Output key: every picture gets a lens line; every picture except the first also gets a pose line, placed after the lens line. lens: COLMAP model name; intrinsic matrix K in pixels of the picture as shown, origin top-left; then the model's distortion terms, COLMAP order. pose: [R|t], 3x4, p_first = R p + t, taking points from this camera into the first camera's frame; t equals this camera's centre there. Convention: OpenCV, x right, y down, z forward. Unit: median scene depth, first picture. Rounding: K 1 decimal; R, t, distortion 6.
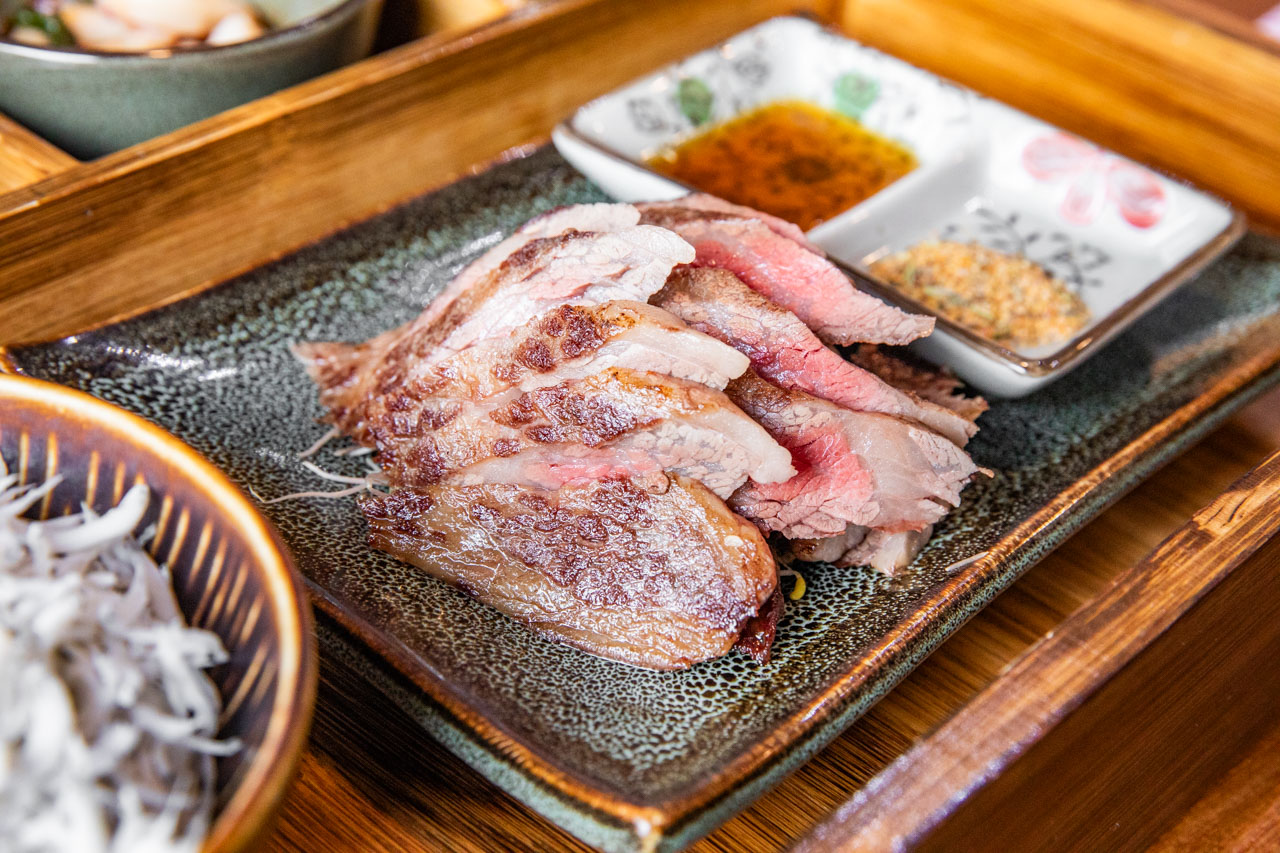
lens RADIAL K [[2161.7, 0, 655.7], [0, 2161.7, 423.8], [0, 0, 1]] dist [0.023861, 0.002370]
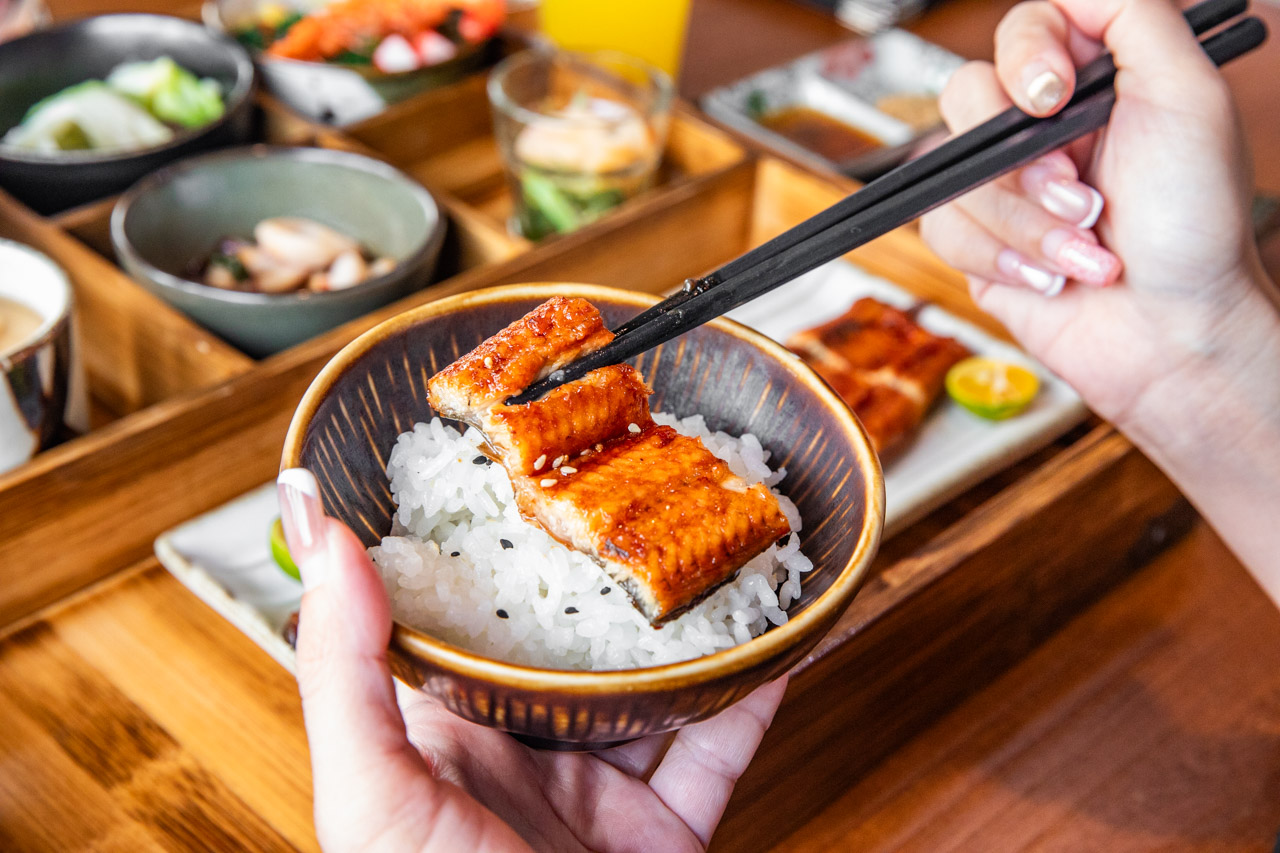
lens RADIAL K [[2039.5, 0, 640.0], [0, 2039.5, 426.5], [0, 0, 1]] dist [0.351991, -2.571664]
pose [[0.998290, -0.003991, -0.058320, 0.124972], [0.002497, 0.999667, -0.025676, -0.029142], [0.058403, 0.025487, 0.997968, -0.569269]]
